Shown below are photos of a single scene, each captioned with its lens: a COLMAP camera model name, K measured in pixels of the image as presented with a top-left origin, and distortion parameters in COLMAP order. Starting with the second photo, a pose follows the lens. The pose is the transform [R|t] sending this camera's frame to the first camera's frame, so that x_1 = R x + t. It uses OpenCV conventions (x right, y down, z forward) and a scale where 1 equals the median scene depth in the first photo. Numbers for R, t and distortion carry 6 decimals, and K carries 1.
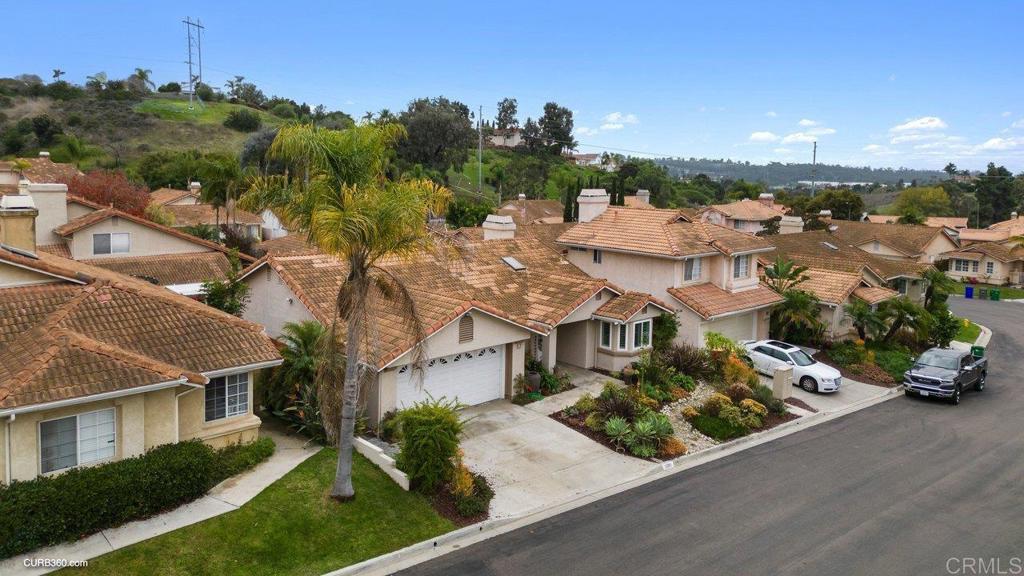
lens RADIAL K [[741.5, 0, 514.2], [0, 741.5, 291.0], [0, 0, 1]] dist [0.044939, -0.018558]
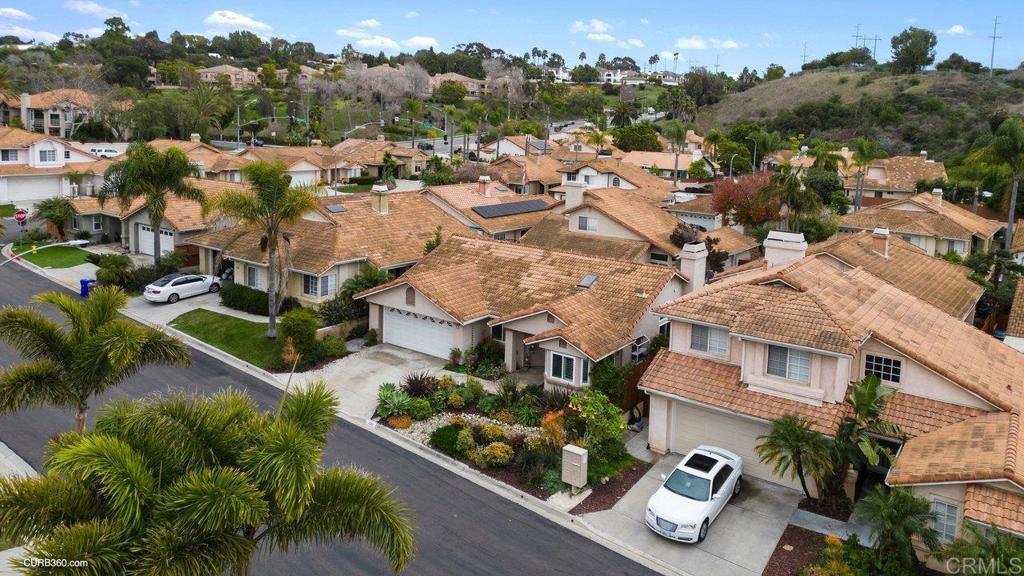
lens RADIAL K [[741.5, 0, 514.6], [0, 741.5, 288.8], [0, 0, 1]] dist [0.044939, -0.018558]
pose [[0.176809, 0.209209, -0.961754, 1.116025], [-0.191879, 0.965727, 0.174798, -0.210739], [0.965360, 0.153634, 0.210892, 0.702939]]
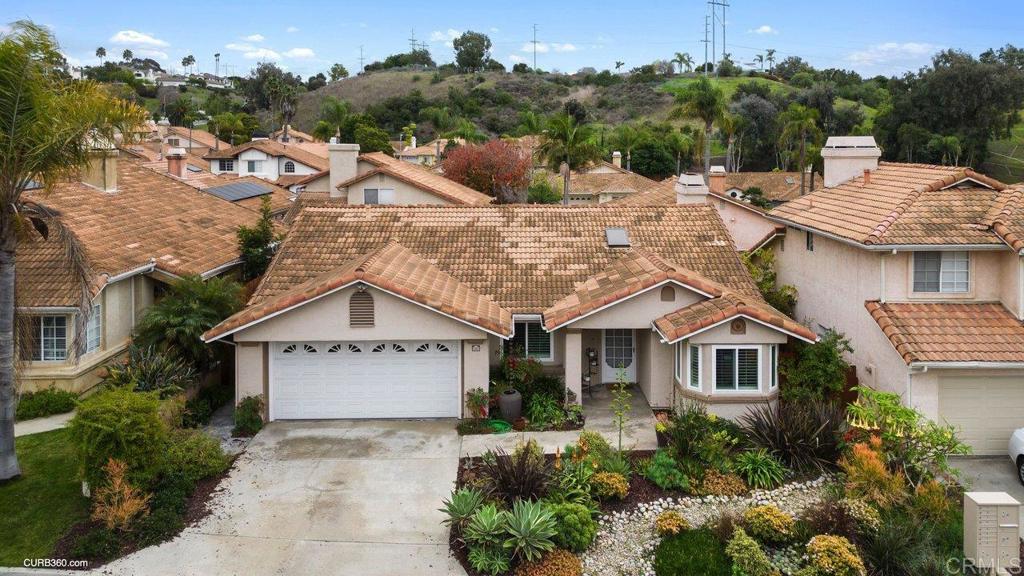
lens RADIAL K [[741.5, 0, 527.5], [0, 741.5, 225.5], [0, 0, 1]] dist [0.044939, -0.018558]
pose [[0.732162, 0.056357, -0.678795, 0.444927], [-0.096037, 0.995157, -0.020966, -0.026135], [0.674326, 0.080540, 0.734029, 0.442754]]
